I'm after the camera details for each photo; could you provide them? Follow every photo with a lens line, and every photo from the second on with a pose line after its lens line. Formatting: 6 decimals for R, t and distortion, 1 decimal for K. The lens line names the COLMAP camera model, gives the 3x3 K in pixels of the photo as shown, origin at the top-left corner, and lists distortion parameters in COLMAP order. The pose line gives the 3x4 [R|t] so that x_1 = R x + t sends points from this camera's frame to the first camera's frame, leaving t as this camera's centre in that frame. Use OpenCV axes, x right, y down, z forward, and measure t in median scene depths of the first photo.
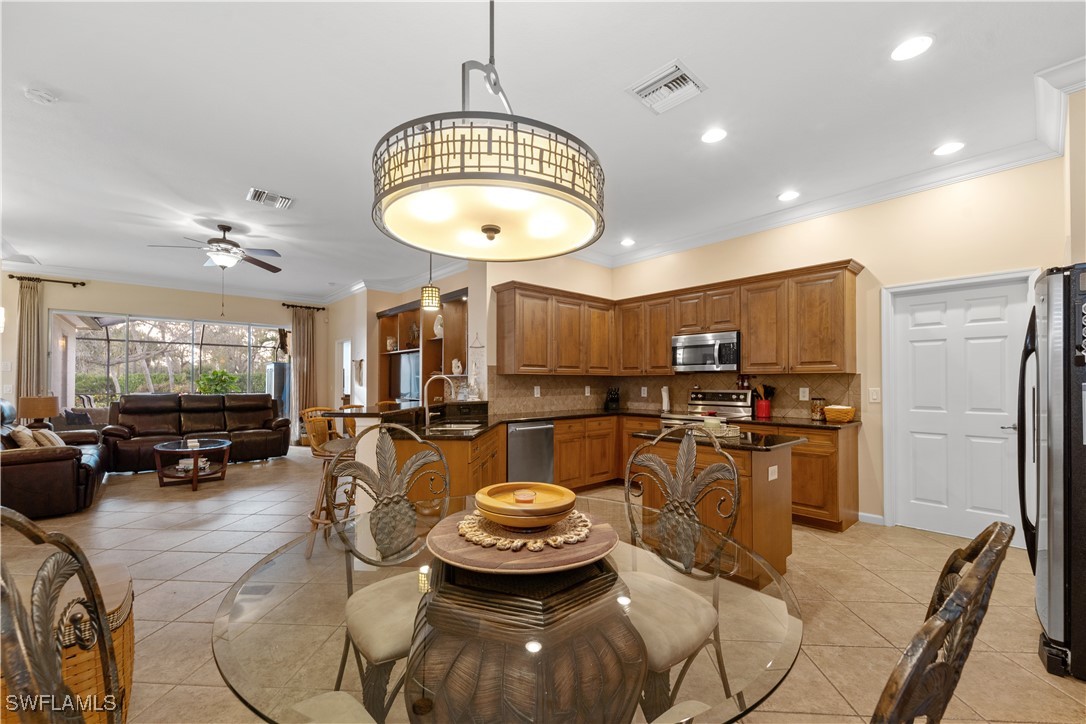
lens RADIAL K [[442.2, 0, 544.2], [0, 442.2, 375.2], [0, 0, 1]] dist [0.000197, -0.001063]
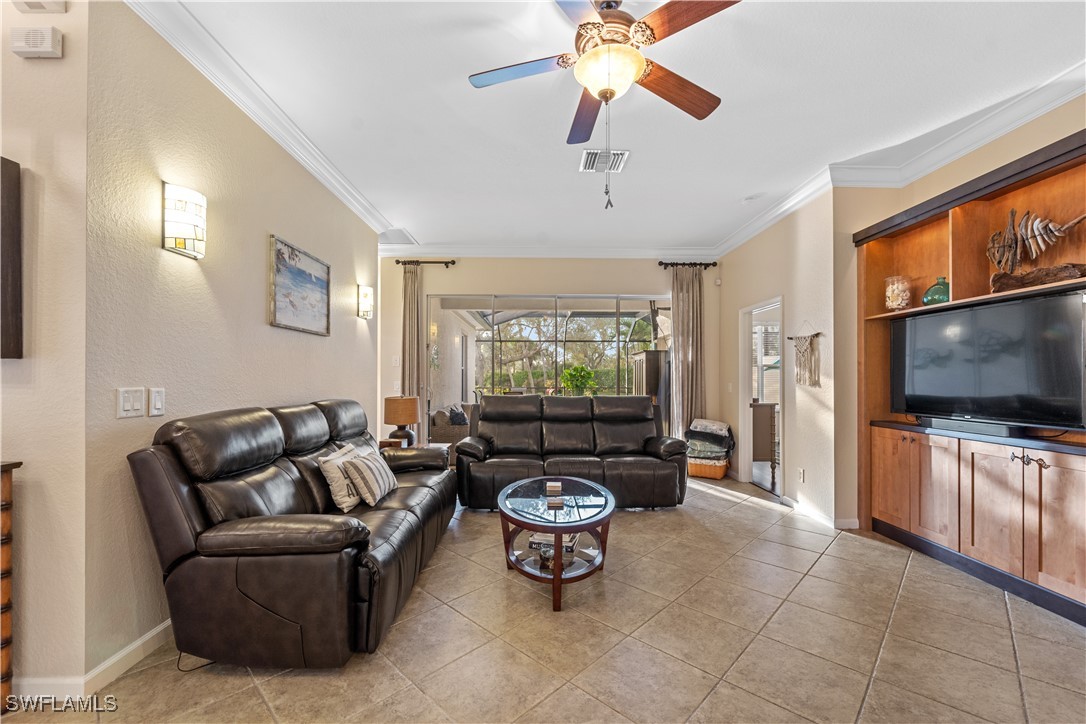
lens RADIAL K [[442.2, 0, 541.8], [0, 442.2, 373.6], [0, 0, 1]] dist [0.000197, -0.001063]
pose [[0.756905, -0.005837, -0.653499, -0.376391], [0.010448, 0.999940, 0.003170, 0.005968], [0.653441, -0.009227, 0.756921, 0.484665]]
